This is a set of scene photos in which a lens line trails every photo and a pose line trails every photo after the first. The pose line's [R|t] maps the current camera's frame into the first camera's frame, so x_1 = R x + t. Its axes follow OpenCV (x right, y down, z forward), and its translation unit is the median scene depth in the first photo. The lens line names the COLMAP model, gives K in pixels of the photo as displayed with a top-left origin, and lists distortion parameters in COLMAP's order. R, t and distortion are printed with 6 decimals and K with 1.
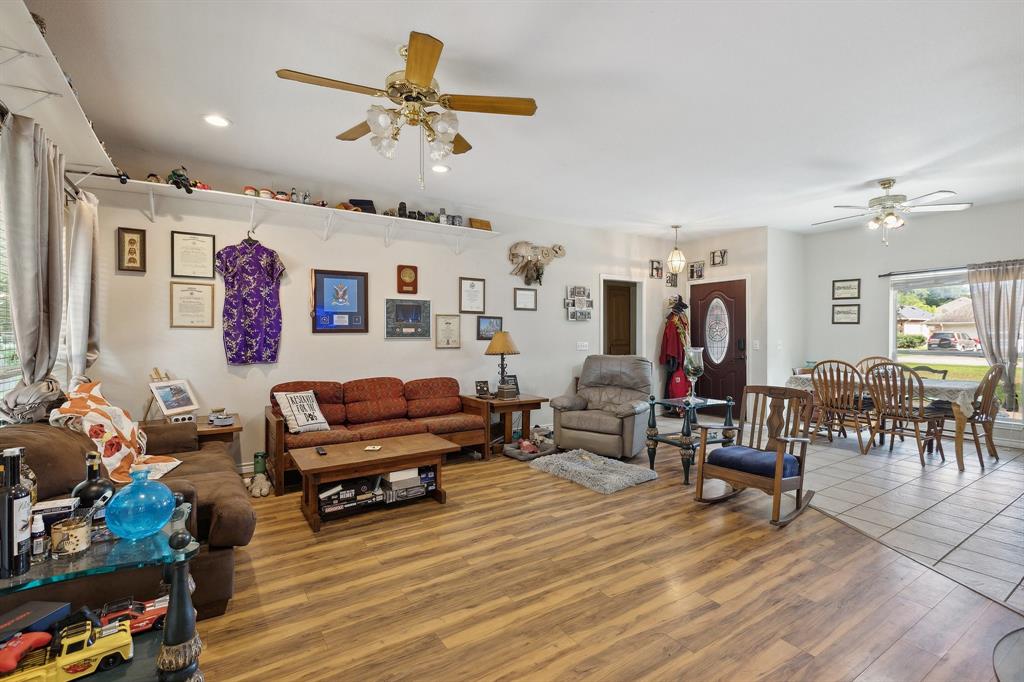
lens RADIAL K [[466.2, 0, 512.6], [0, 466.2, 337.6], [0, 0, 1]] dist [-0.001067, -0.000424]
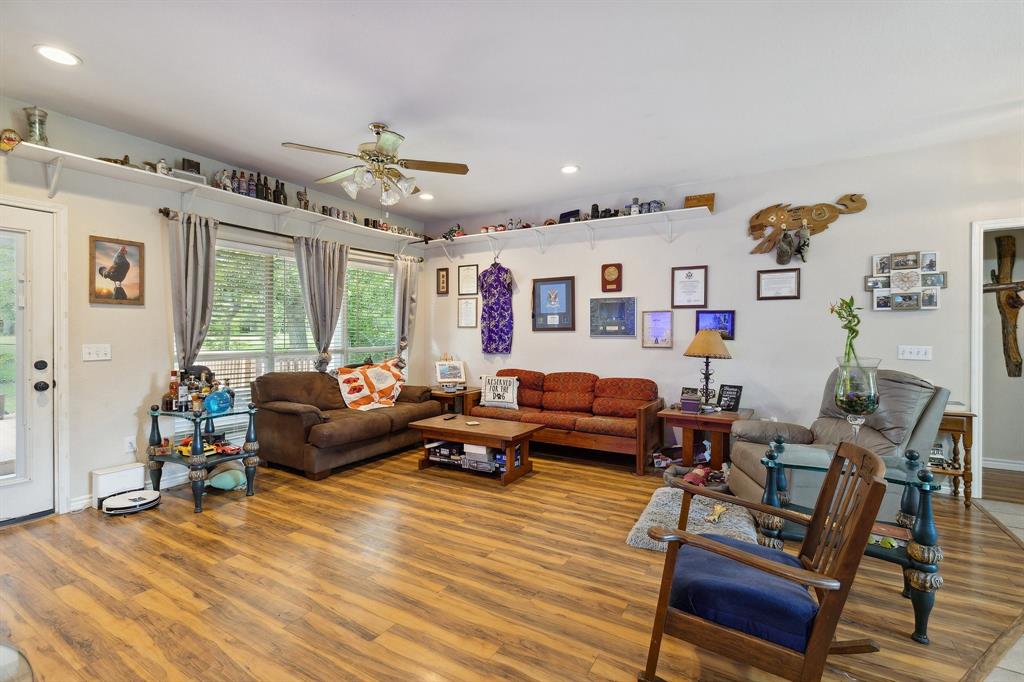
lens RADIAL K [[462.1, 0, 507.9], [0, 462.1, 335.2], [0, 0, 1]] dist [-0.000292, -0.000113]
pose [[0.439164, 0.006721, -0.898382, 0.570689], [-0.008771, 0.999956, 0.003194, -0.001965], [0.898364, 0.006477, 0.439204, 0.361620]]
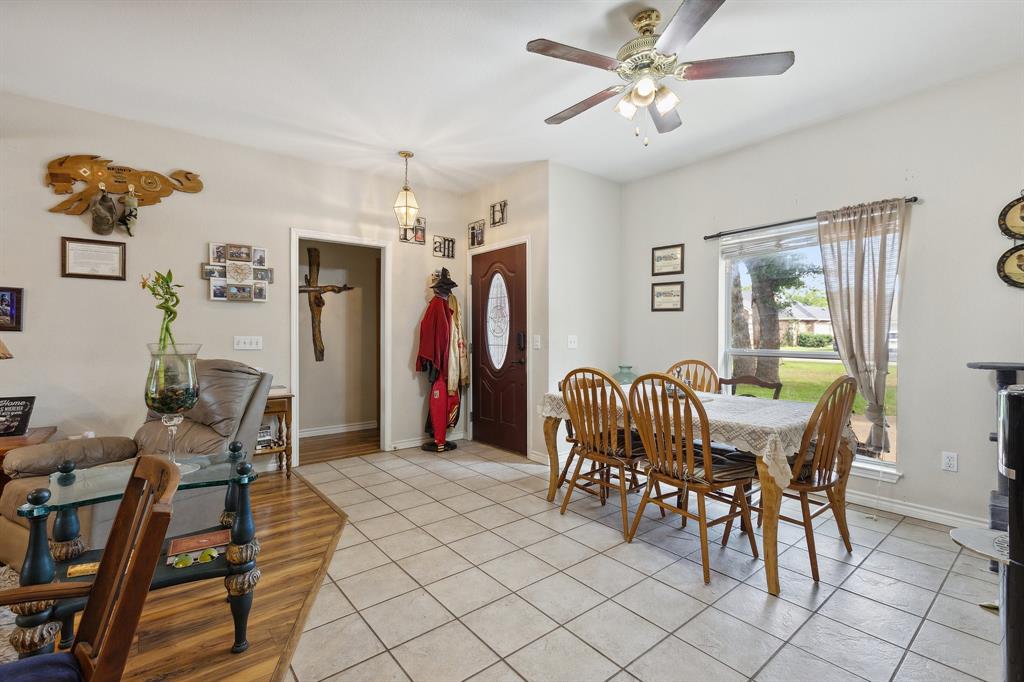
lens RADIAL K [[458.0, 0, 510.7], [0, 458.0, 335.4], [0, 0, 1]] dist [-0.000893, -0.000176]
pose [[0.994372, 0.002293, 0.105918, 0.545744], [-0.001994, 0.999994, -0.002930, 0.011771], [-0.105924, 0.002703, 0.994371, 0.469409]]
